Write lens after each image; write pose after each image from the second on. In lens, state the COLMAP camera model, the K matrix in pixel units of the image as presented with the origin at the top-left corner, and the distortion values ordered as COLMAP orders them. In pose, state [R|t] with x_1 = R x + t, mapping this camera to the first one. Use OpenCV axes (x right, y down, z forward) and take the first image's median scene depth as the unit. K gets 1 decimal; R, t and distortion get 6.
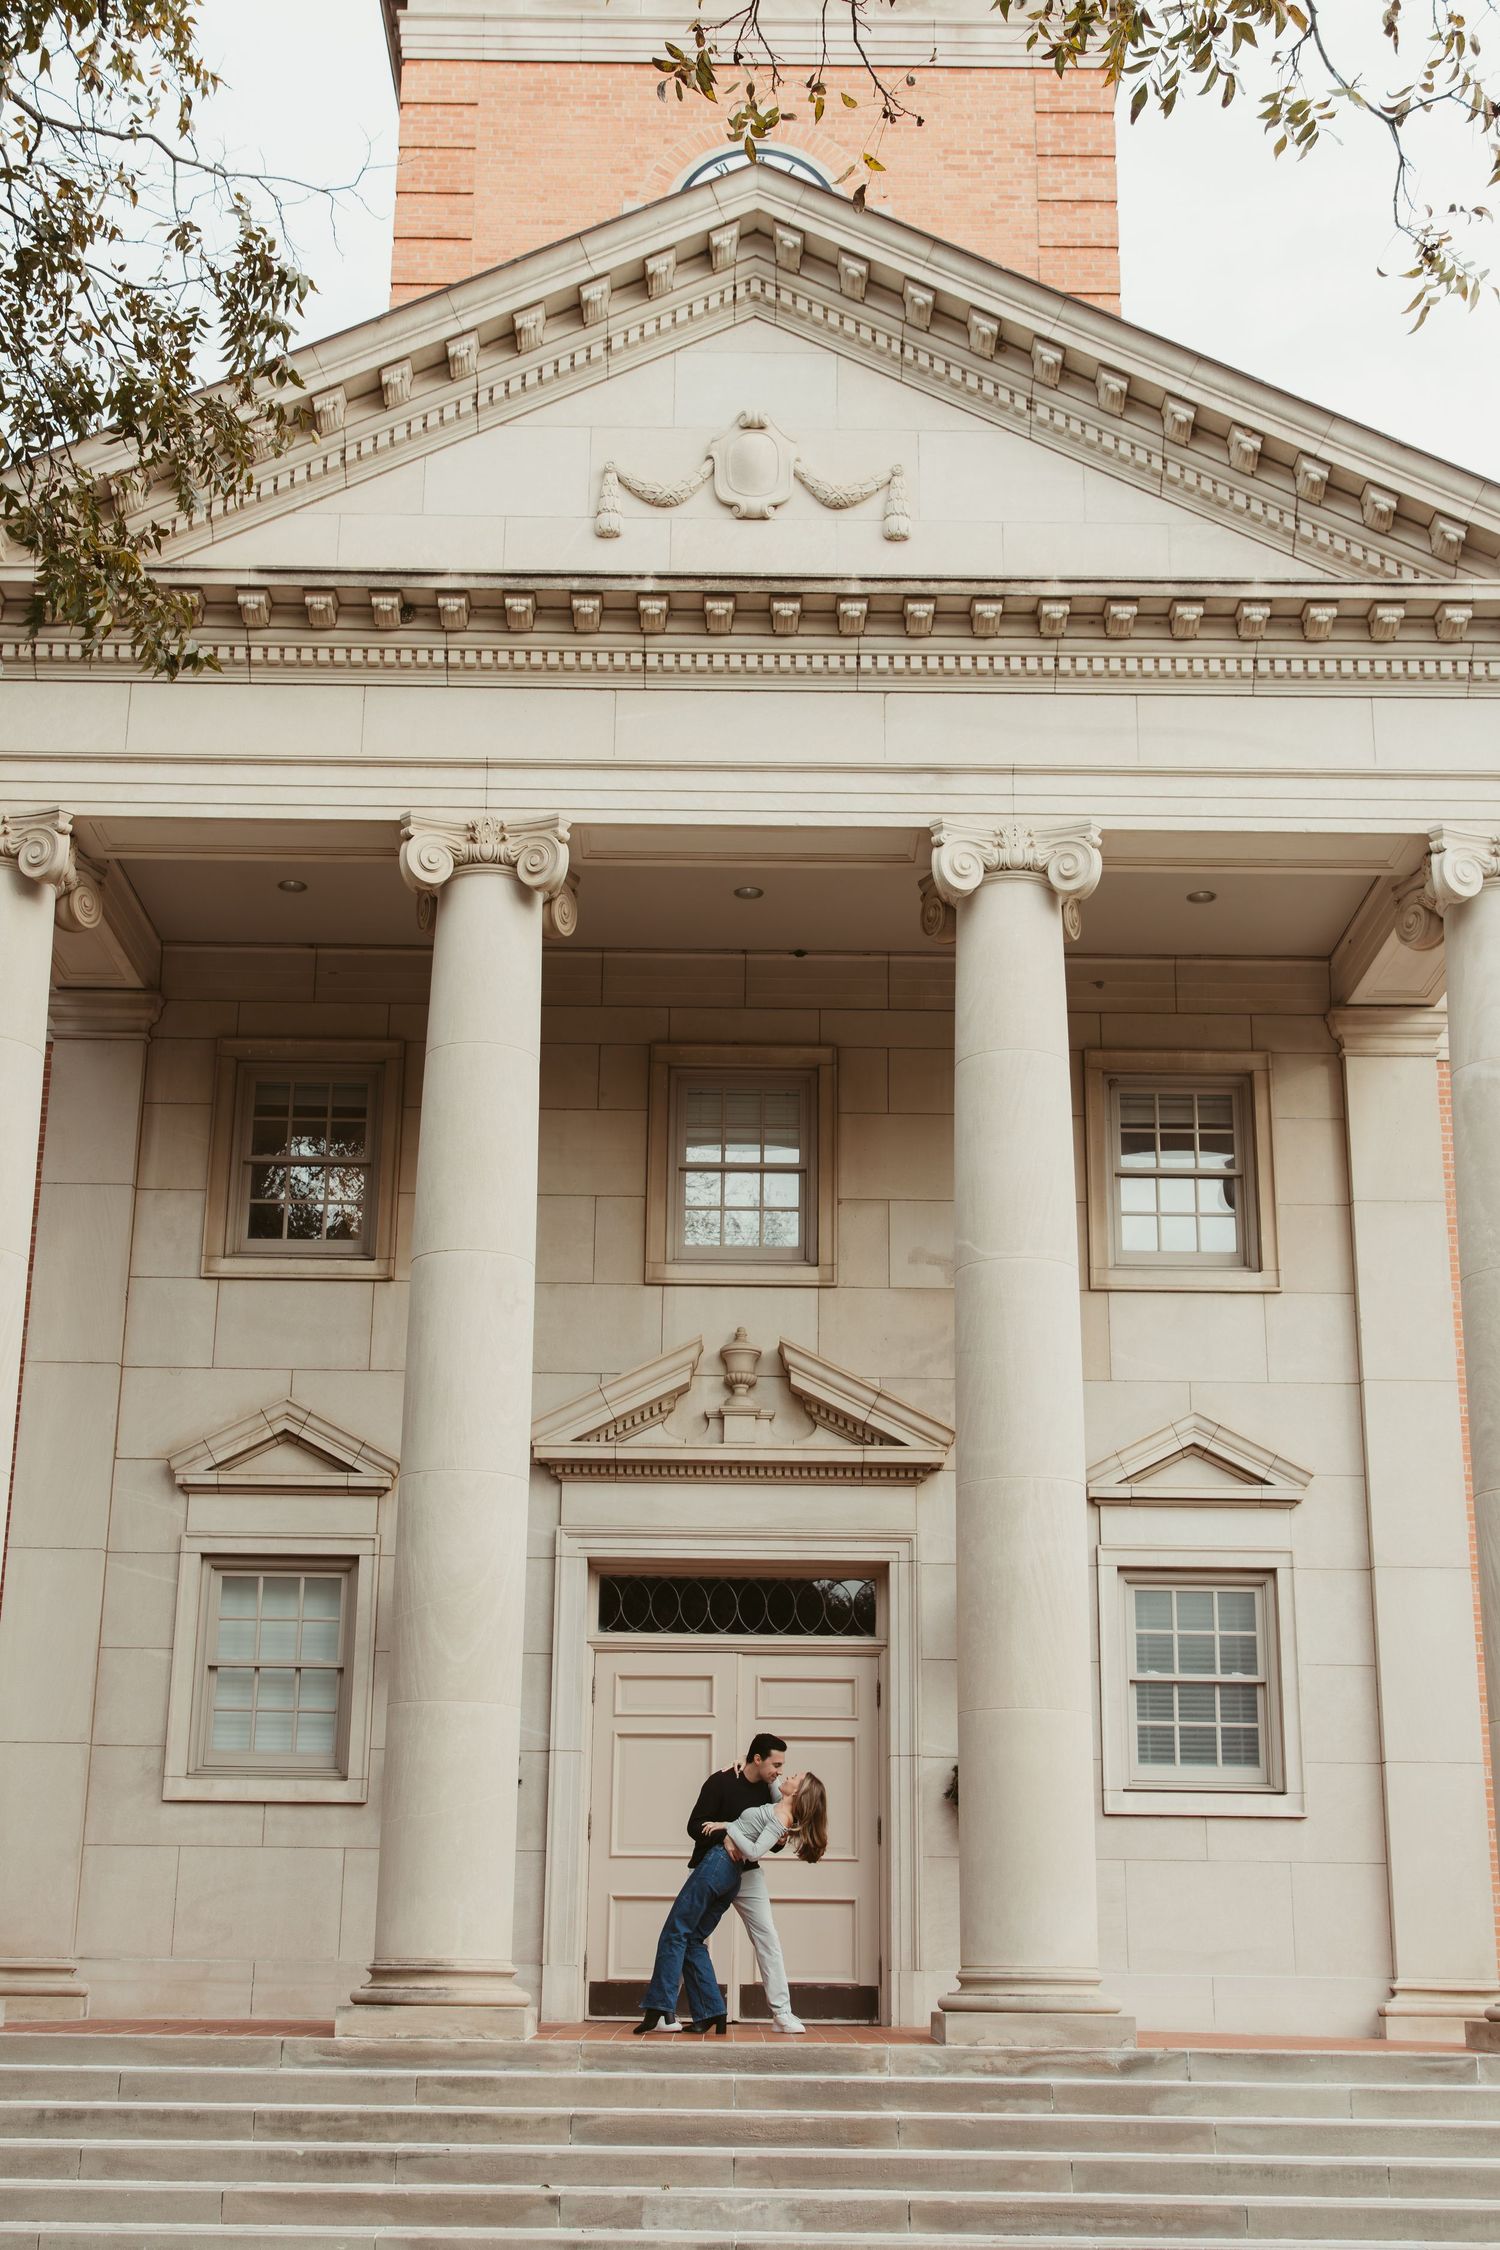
lens RADIAL K [[2600.1, 0, 720.3], [0, 2600.1, 1212.2], [0, 0, 1]] dist [0.017721, -0.014486]
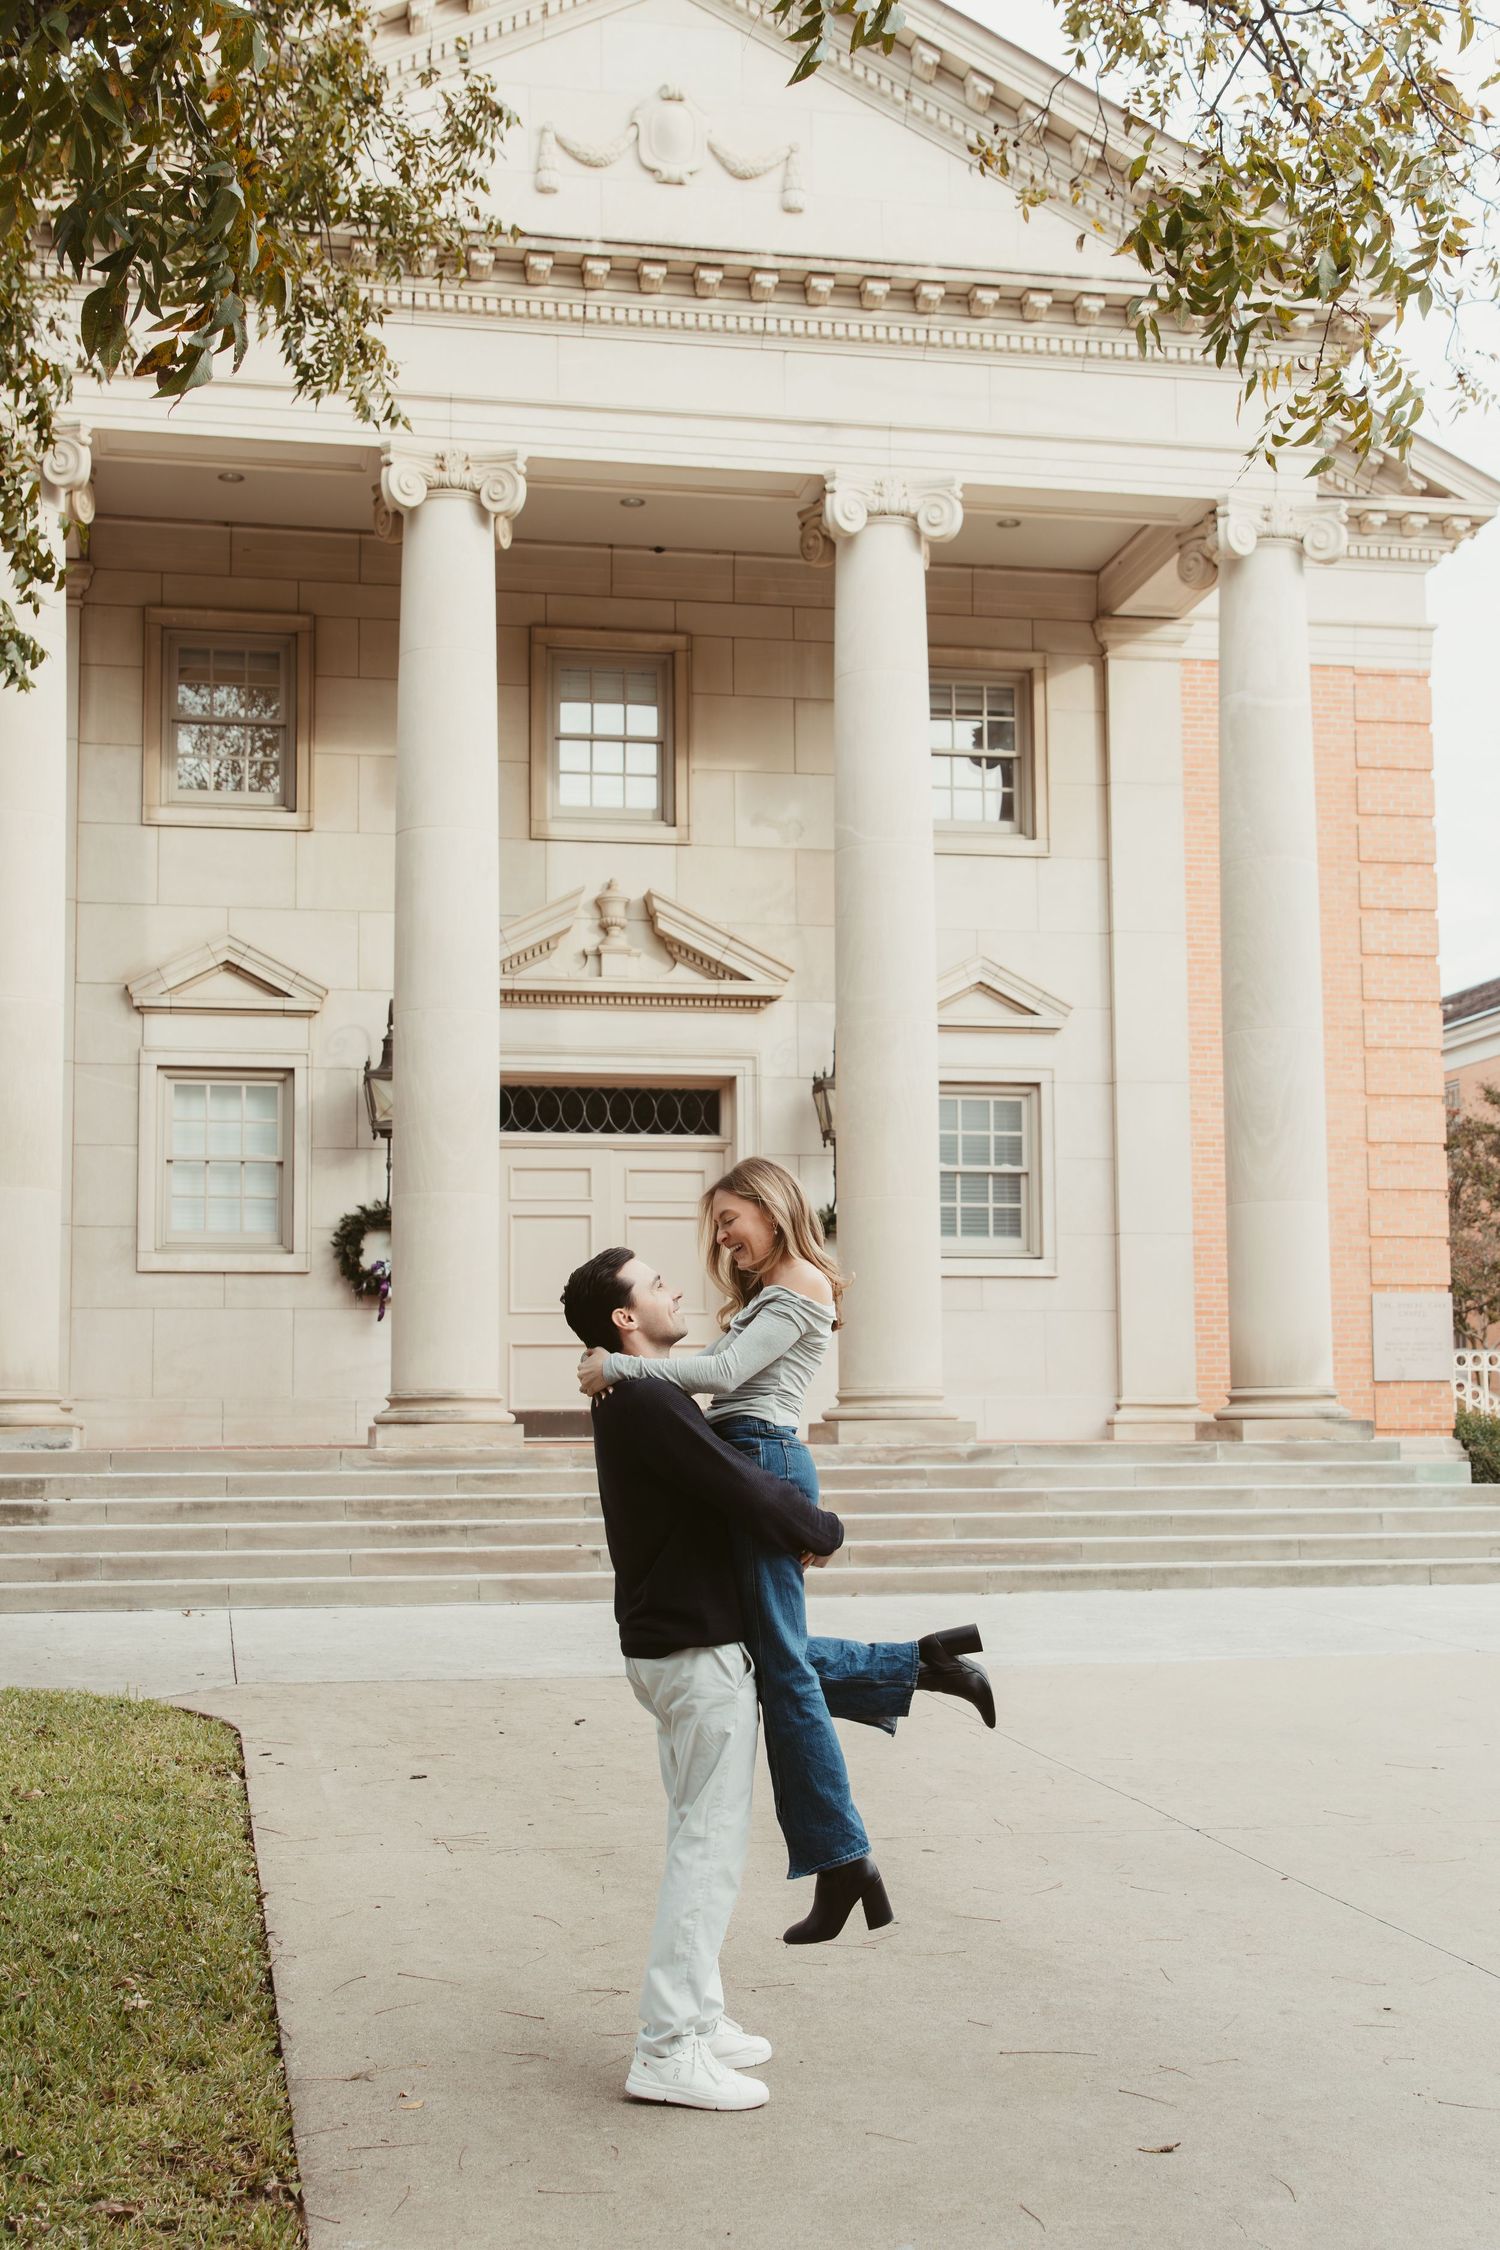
lens RADIAL K [[2711.0, 0, 740.7], [0, 2711.0, 1190.2], [0, 0, 1]] dist [0.017882, -0.027380]
pose [[0.981738, -0.003096, 0.190214, -0.178899], [-0.033593, 0.981335, 0.189351, -0.054690], [-0.187250, -0.192283, 0.963309, -0.239767]]
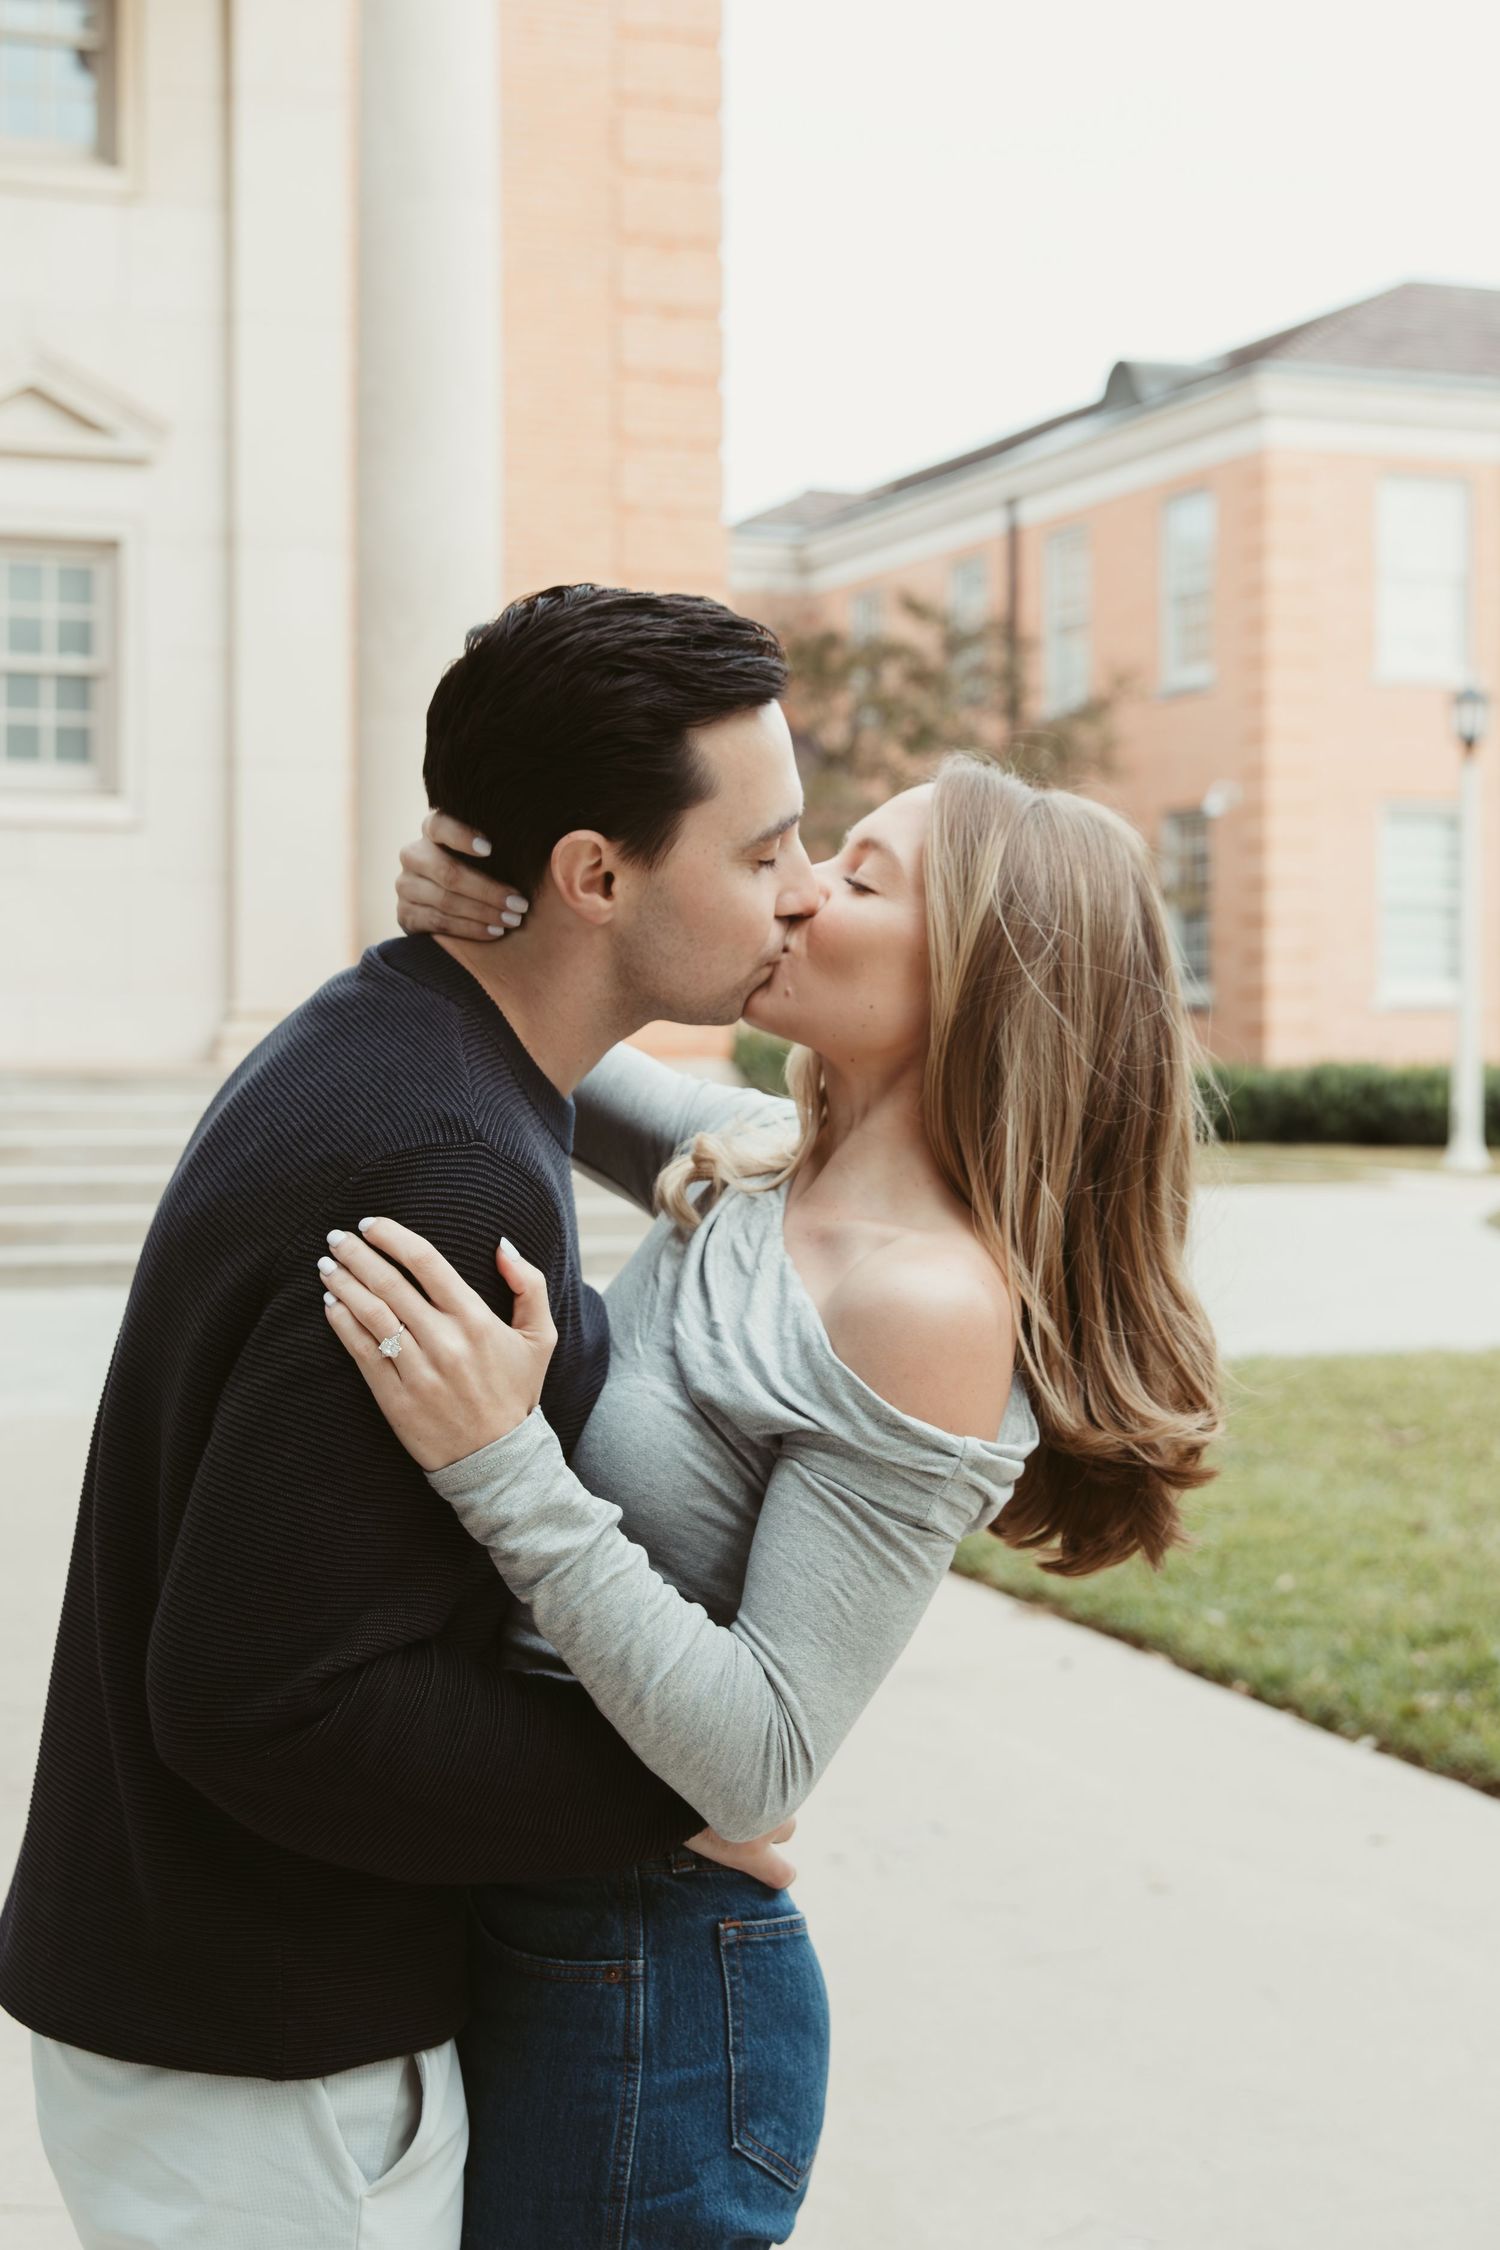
lens RADIAL K [[3531.9, 0, 750.0], [0, 3531.9, 1125.0], [0, 0, 1]] dist [-0.027902, -0.069870]
pose [[0.925734, -0.022930, 0.377480, -0.034466], [-0.091887, 0.954609, 0.283334, -0.024101], [-0.366842, -0.296977, 0.881607, -0.141434]]
